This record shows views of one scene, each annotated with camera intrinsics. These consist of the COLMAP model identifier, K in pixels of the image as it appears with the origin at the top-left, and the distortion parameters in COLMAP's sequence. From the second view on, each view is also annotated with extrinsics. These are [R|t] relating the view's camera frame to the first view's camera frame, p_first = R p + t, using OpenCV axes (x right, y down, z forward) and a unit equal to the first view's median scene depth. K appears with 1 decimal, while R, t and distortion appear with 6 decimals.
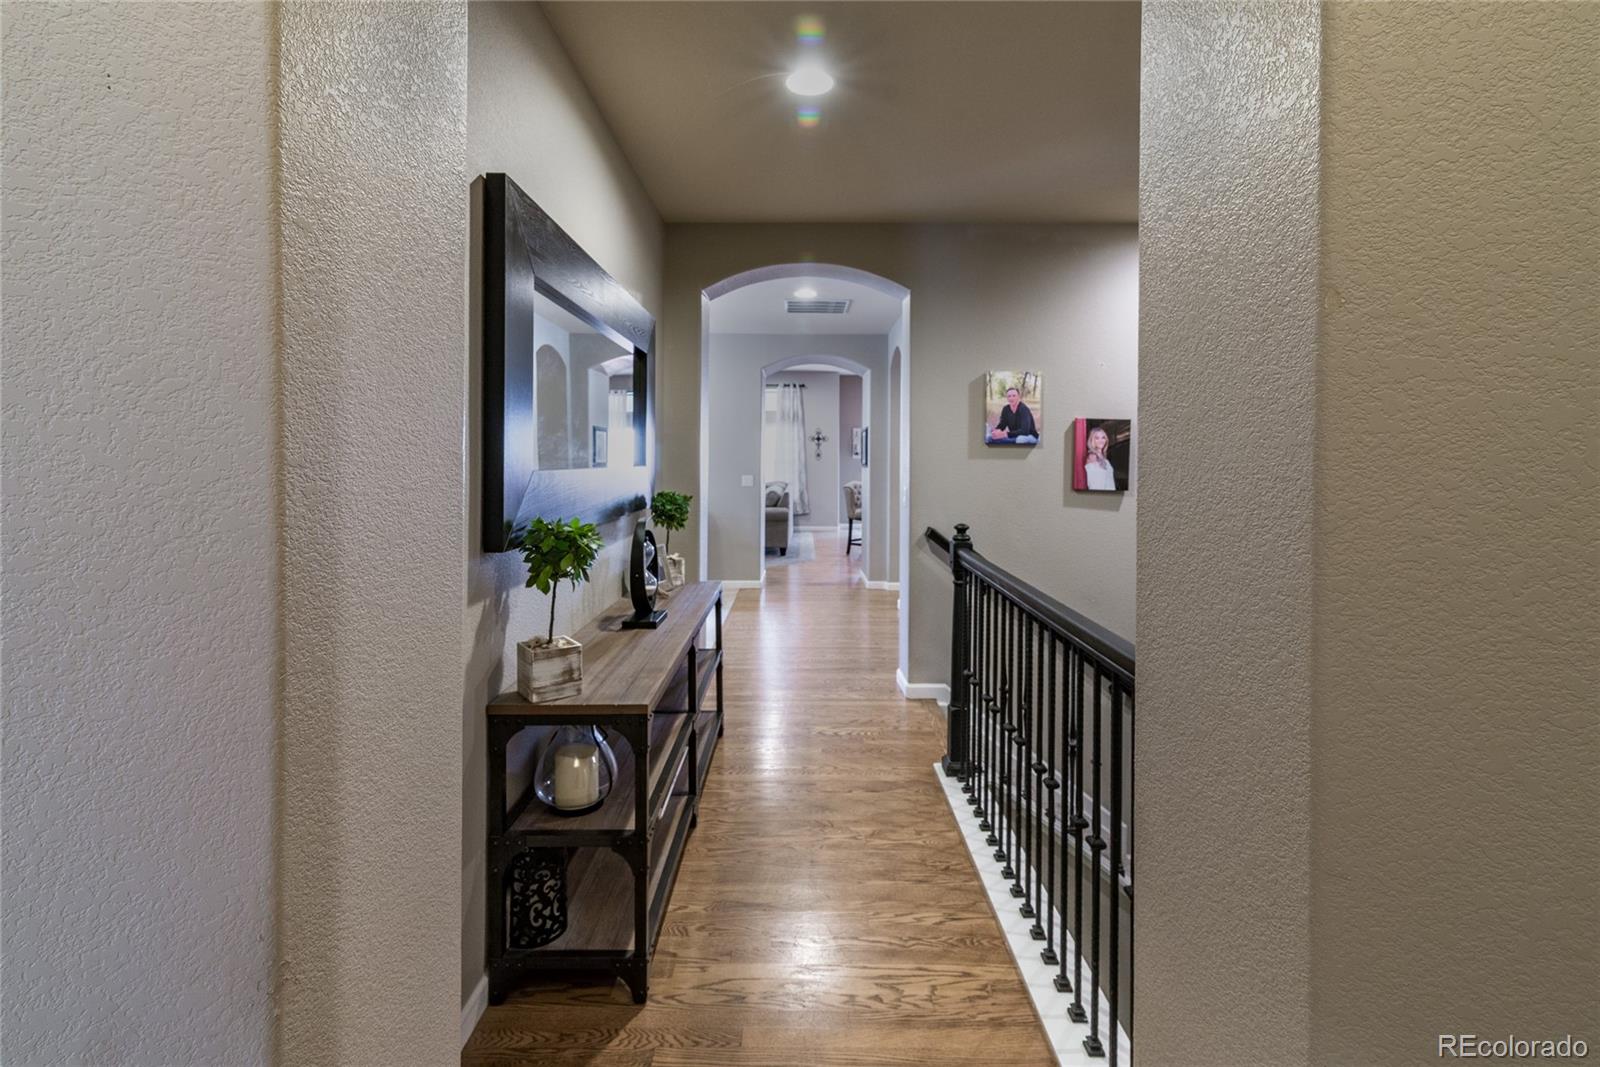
lens RADIAL K [[731.6, 0, 795.0], [0, 731.6, 487.2], [0, 0, 1]] dist [0.001622, 0.000045]
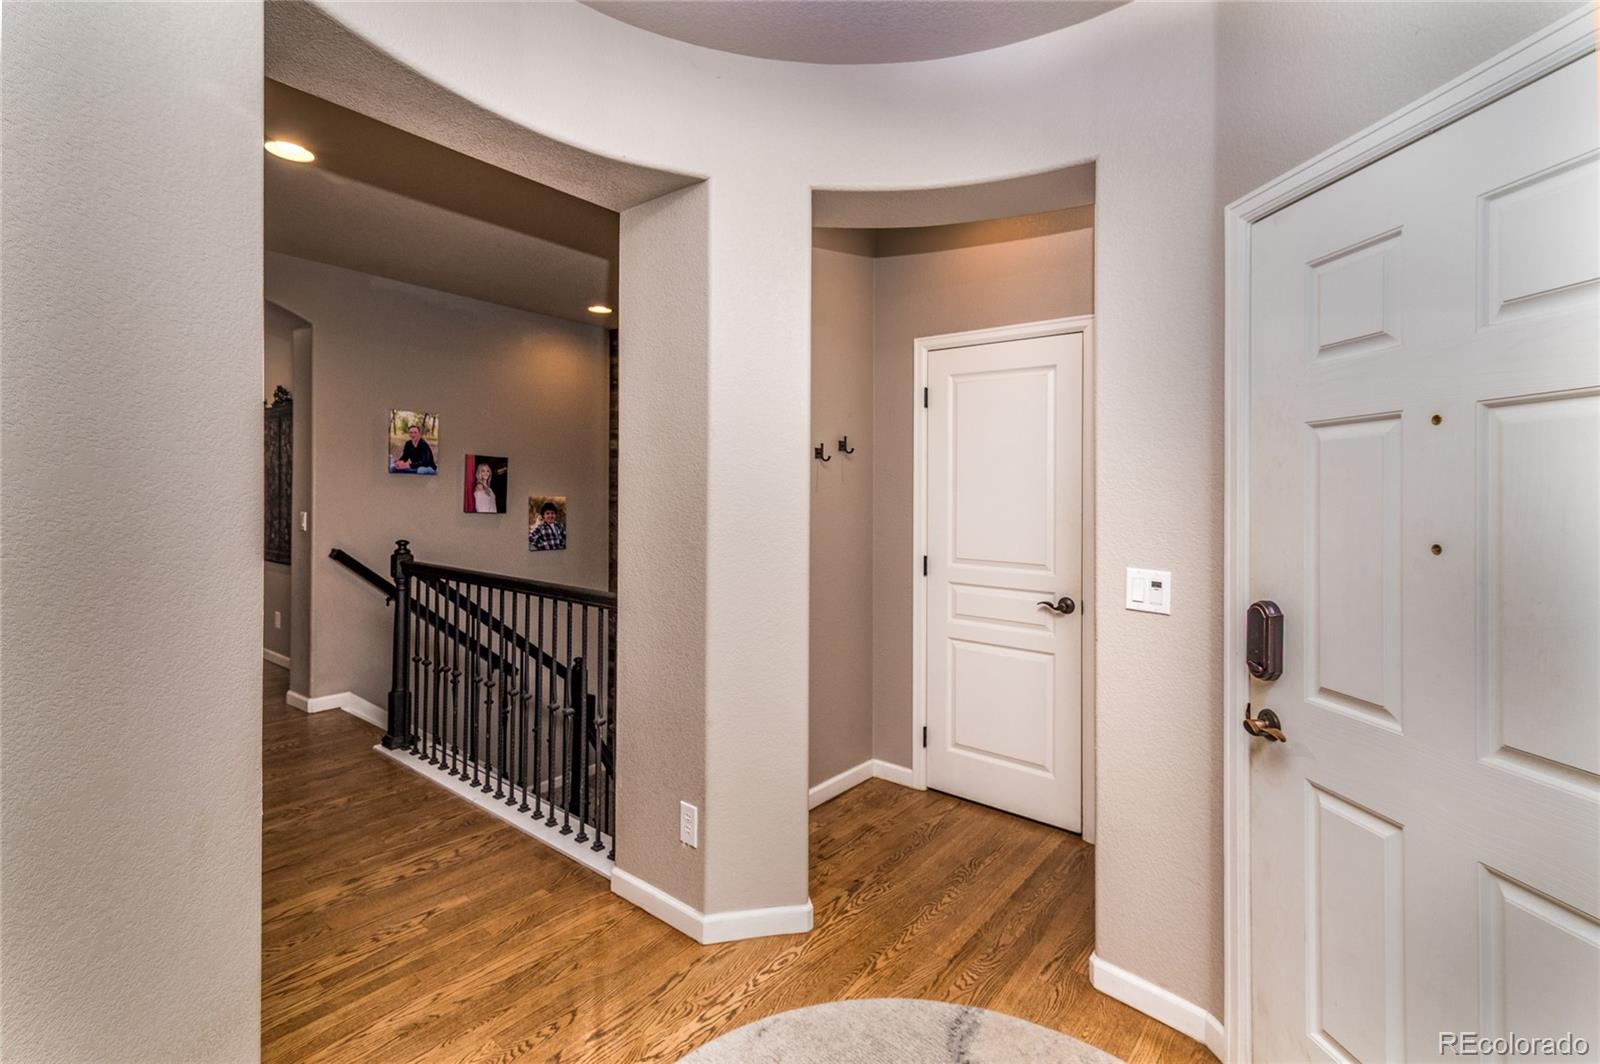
lens RADIAL K [[731.6, 0, 795.0], [0, 731.6, 485.7], [0, 0, 1]] dist [0.001622, 0.000045]
pose [[0.612813, 0.021240, 0.789943, -0.257242], [0.010044, 0.999349, -0.034663, 0.007225], [-0.790164, 0.029176, 0.612200, -0.202806]]
